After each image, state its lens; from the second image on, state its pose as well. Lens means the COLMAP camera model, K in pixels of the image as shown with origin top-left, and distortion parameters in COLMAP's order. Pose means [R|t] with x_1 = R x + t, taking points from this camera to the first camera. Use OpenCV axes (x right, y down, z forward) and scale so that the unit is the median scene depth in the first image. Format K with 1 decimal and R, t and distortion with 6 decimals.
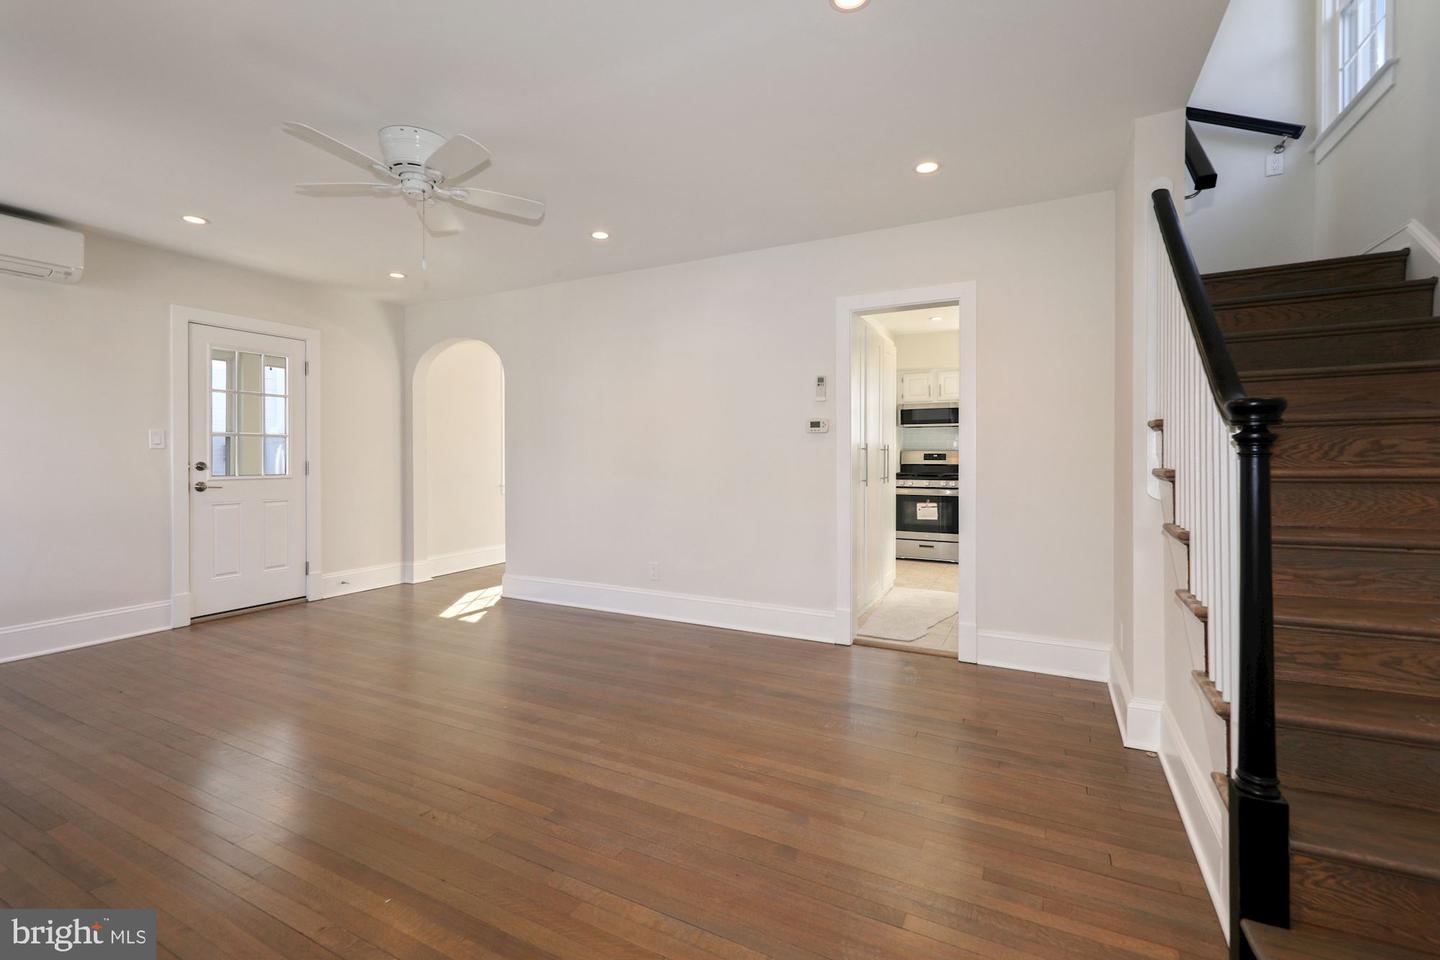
lens RADIAL K [[637.9, 0, 721.4], [0, 637.9, 456.8], [0, 0, 1]] dist [0.003603, 0.000405]
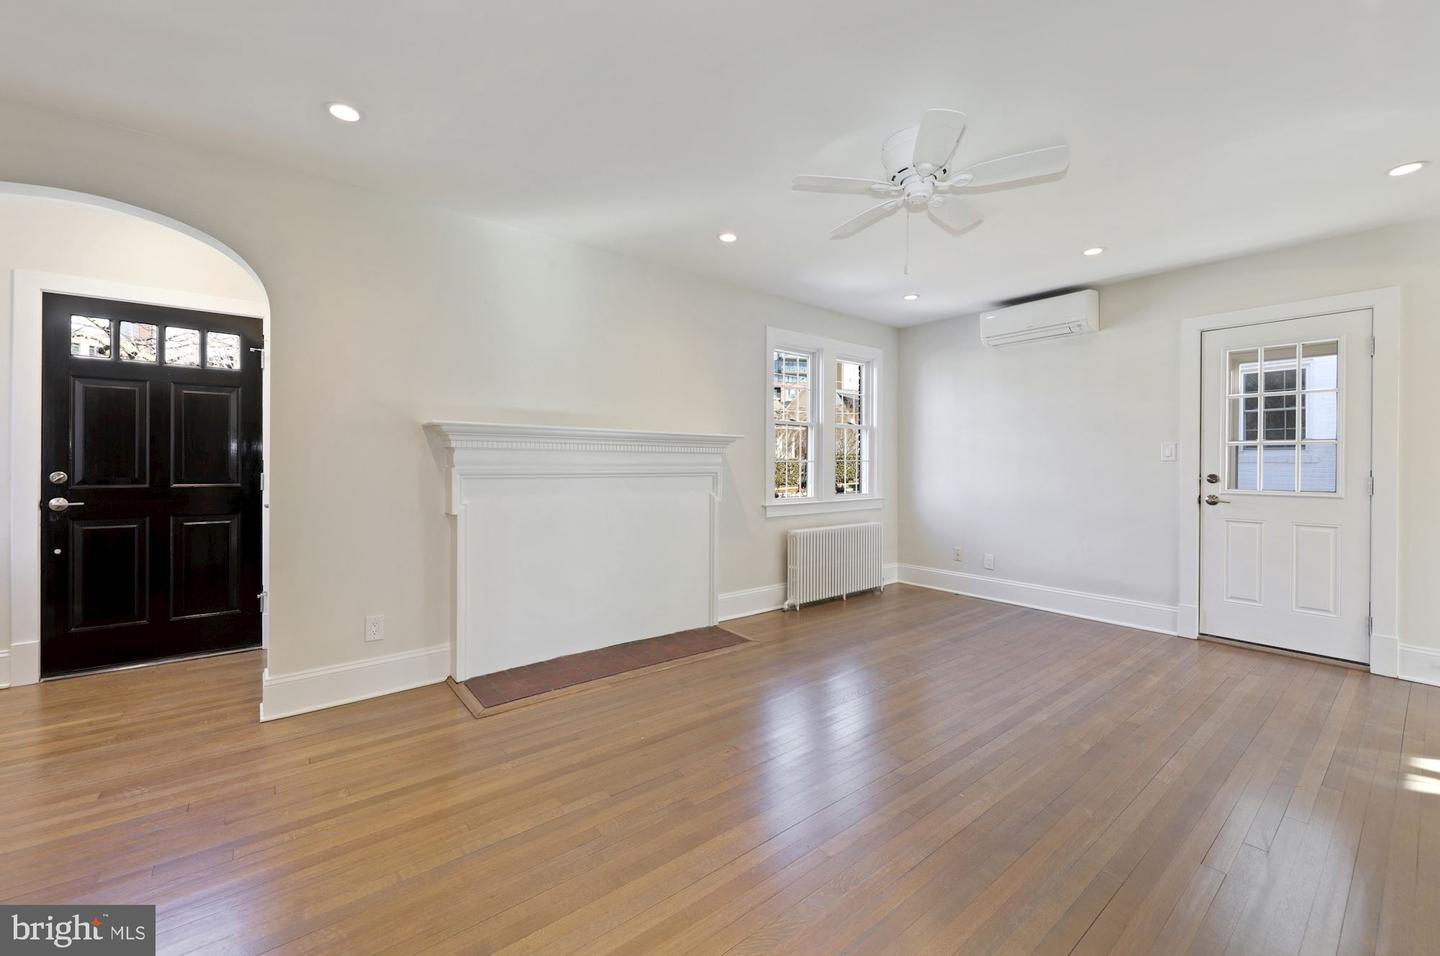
lens RADIAL K [[567.5, 0, 720.0], [0, 567.5, 478.0], [0, 0, 1]] dist [0.000493, 0.000093]
pose [[-0.424542, 0.023663, -0.905099, 0.283683], [-0.006882, 0.999545, 0.029359, -0.006555], [0.905382, 0.018693, -0.424186, 0.730031]]
